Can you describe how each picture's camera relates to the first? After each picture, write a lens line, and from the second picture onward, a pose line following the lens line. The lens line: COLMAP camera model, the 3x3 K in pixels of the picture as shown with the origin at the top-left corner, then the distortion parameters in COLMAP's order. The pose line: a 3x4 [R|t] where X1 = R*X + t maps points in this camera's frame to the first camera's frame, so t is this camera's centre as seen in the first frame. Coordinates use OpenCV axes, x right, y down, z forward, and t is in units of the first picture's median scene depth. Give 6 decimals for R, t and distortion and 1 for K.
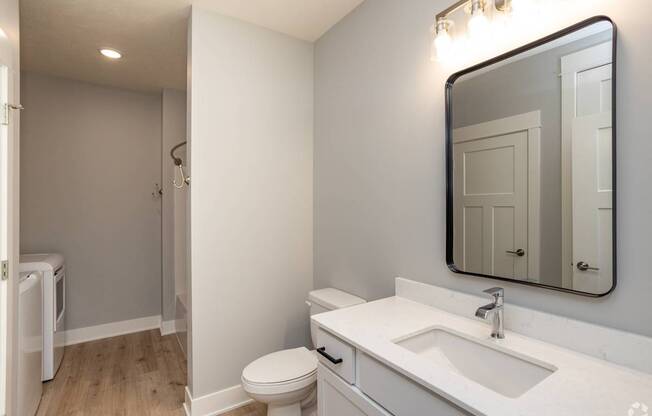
lens RADIAL K [[316.7, 0, 326.0], [0, 316.7, 208.0], [0, 0, 1]] dist [-0.001996, -0.000651]
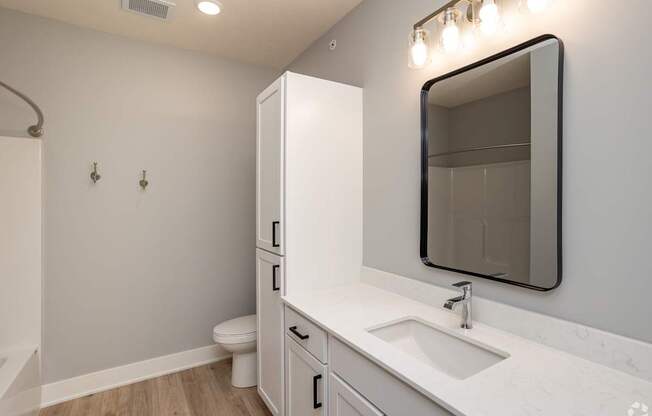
lens RADIAL K [[323.0, 0, 326.0], [0, 323.0, 208.0], [0, 0, 1]] dist [0.072245, 0.000177]
pose [[0.999729, 0.020666, -0.010688, 0.076121], [-0.020538, 0.999717, 0.012027, -0.001150], [0.010934, -0.011804, 0.999871, -0.119052]]
